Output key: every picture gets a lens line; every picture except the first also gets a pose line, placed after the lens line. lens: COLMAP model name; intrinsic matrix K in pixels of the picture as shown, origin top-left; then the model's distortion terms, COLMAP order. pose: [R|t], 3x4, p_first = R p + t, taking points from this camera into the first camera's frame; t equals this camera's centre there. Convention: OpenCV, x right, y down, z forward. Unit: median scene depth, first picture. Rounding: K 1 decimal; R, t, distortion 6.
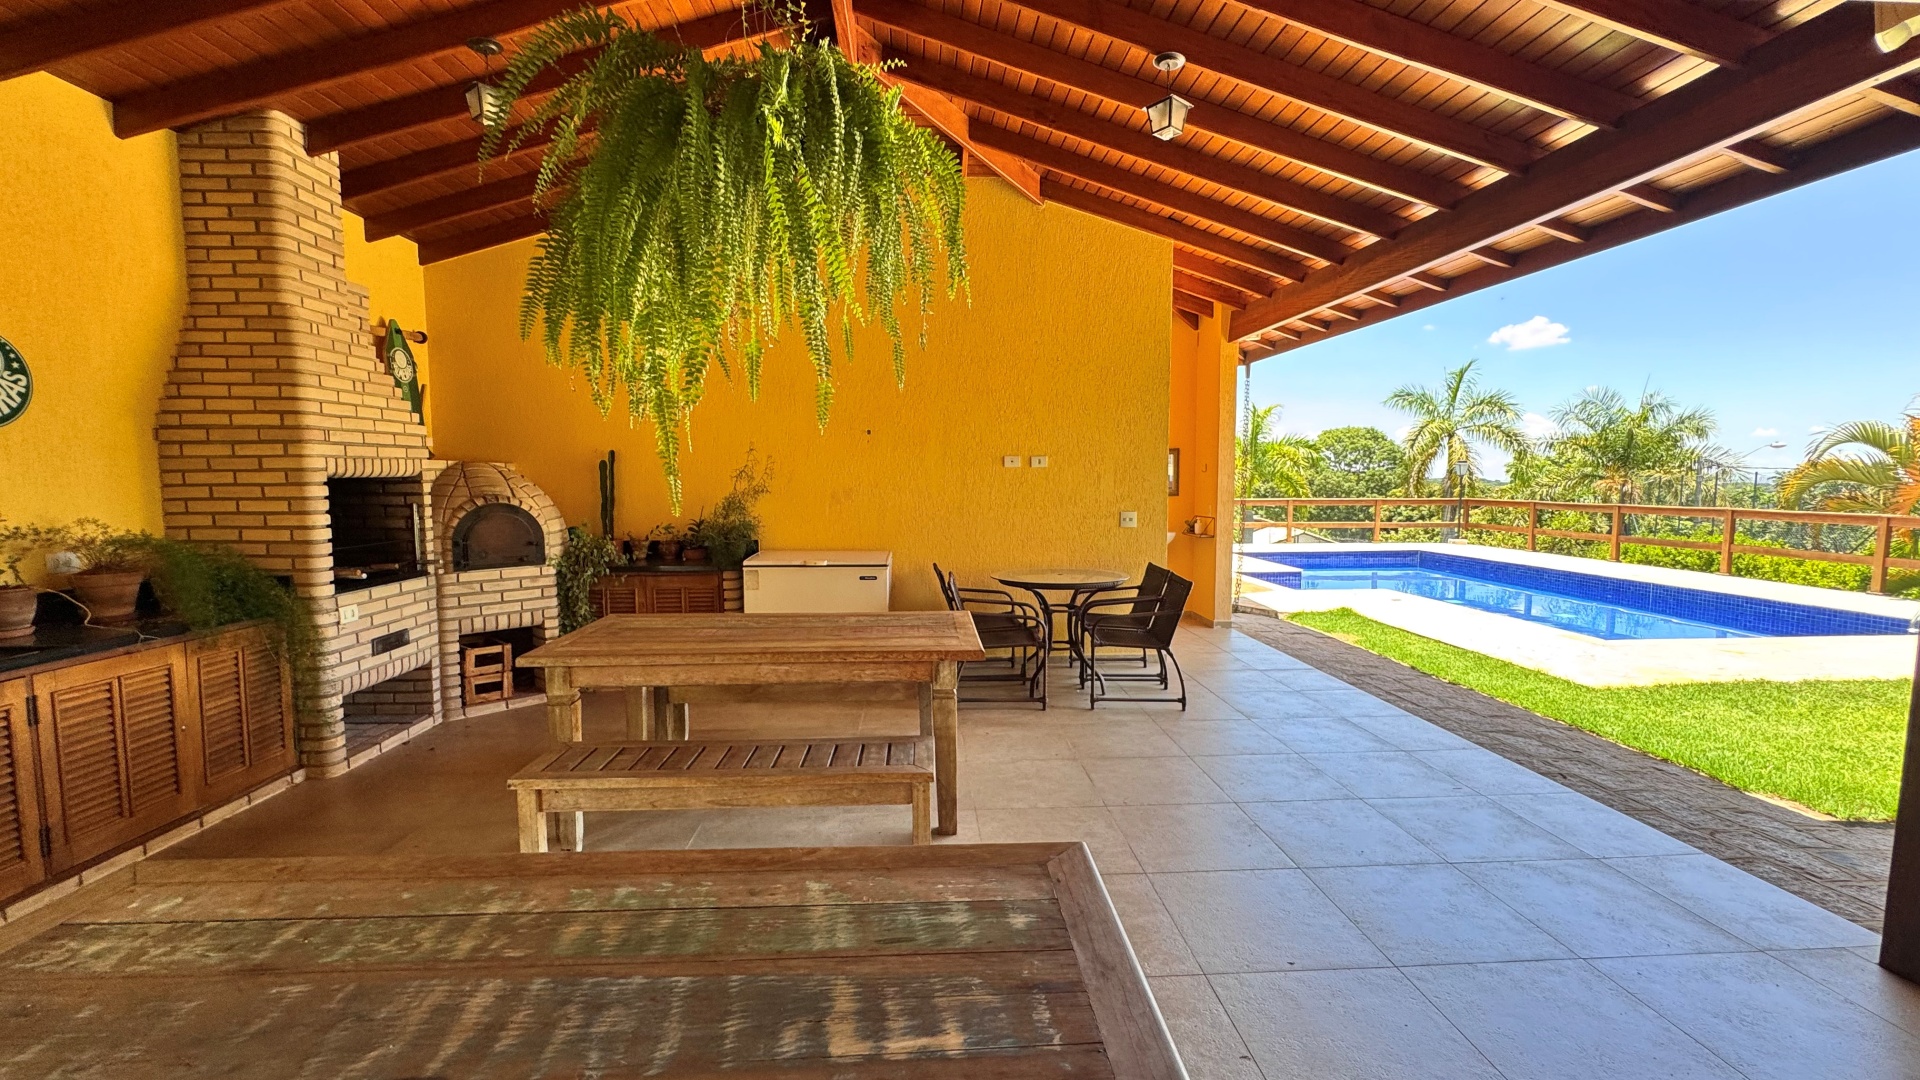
lens RADIAL K [[773.9, 0, 967.5], [0, 773.9, 545.8], [0, 0, 1]] dist [0.012098, 0.000050]
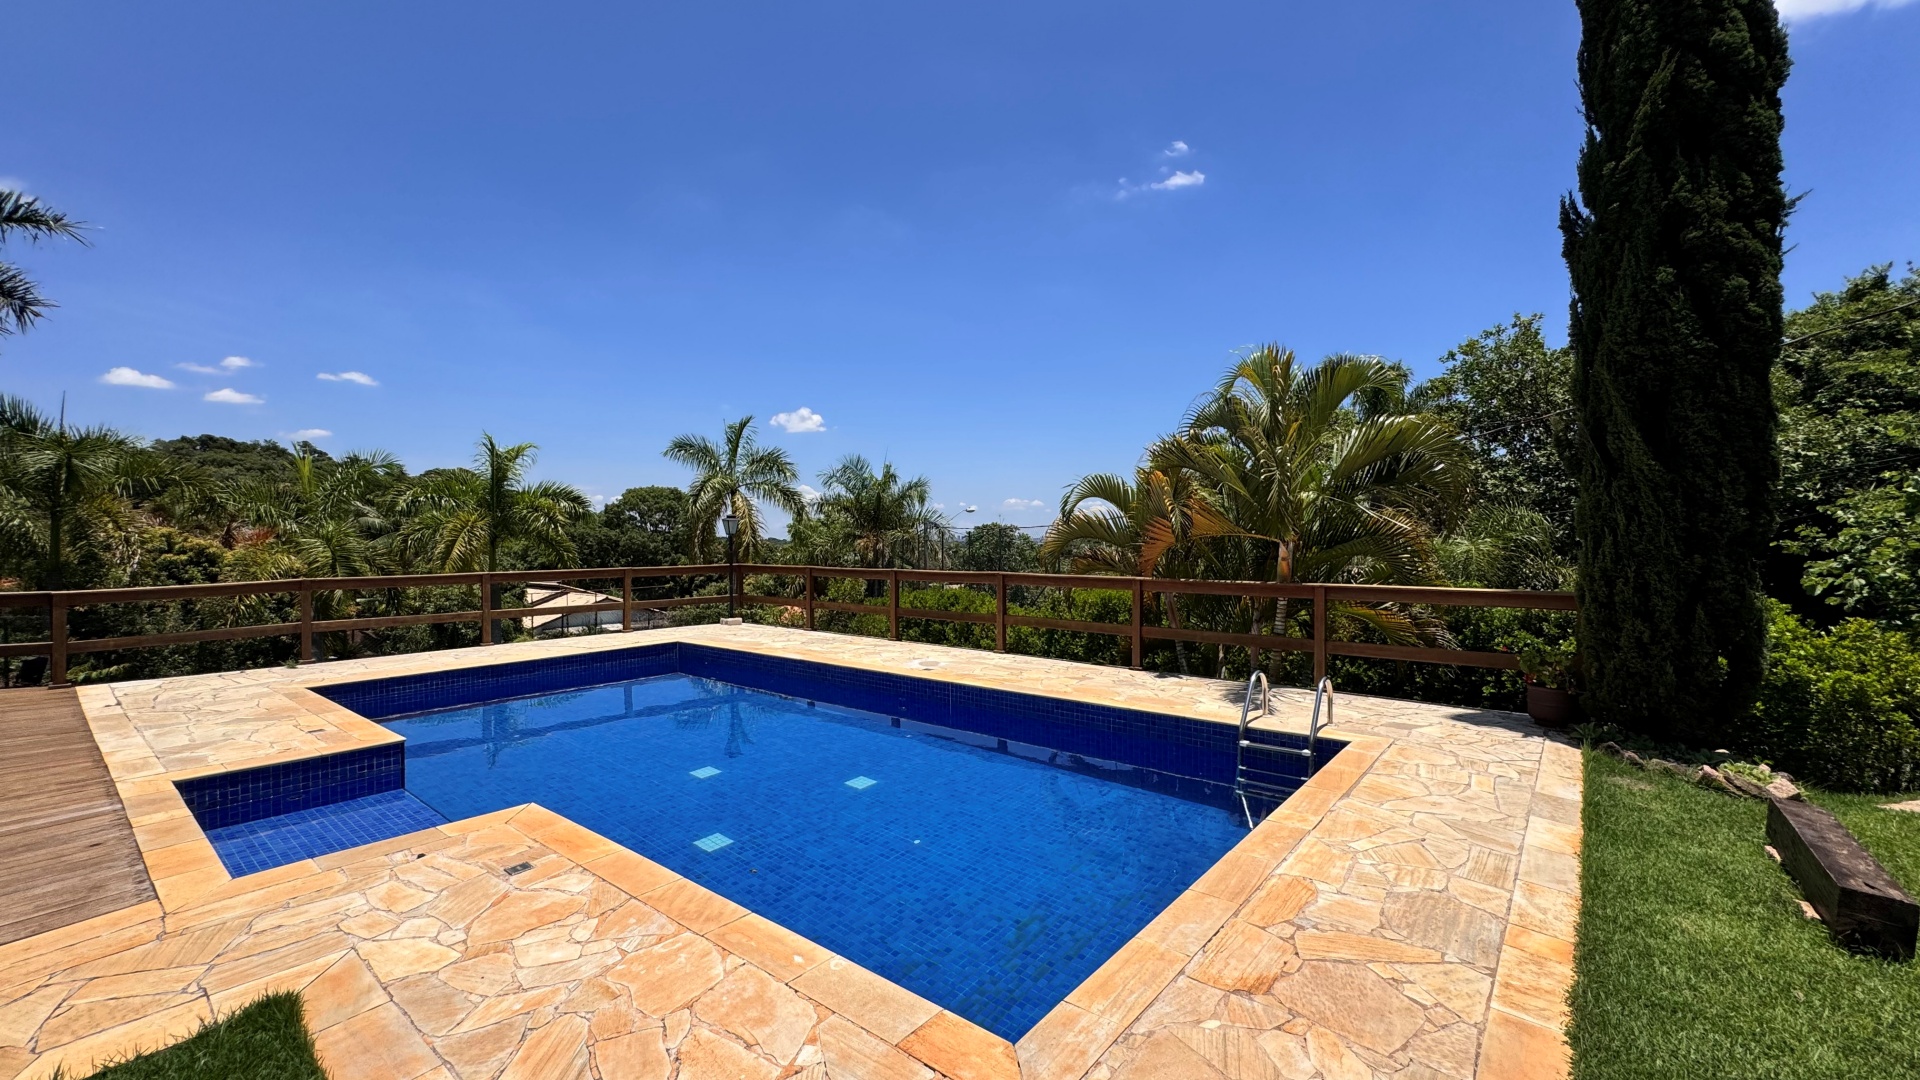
lens RADIAL K [[773.9, 0, 967.5], [0, 773.9, 545.8], [0, 0, 1]] dist [0.012098, 0.000050]
pose [[0.675976, -0.013140, 0.736806, 0.124078], [0.070240, 0.996438, -0.046671, -0.014899], [-0.733569, 0.083302, 0.674491, 0.171143]]
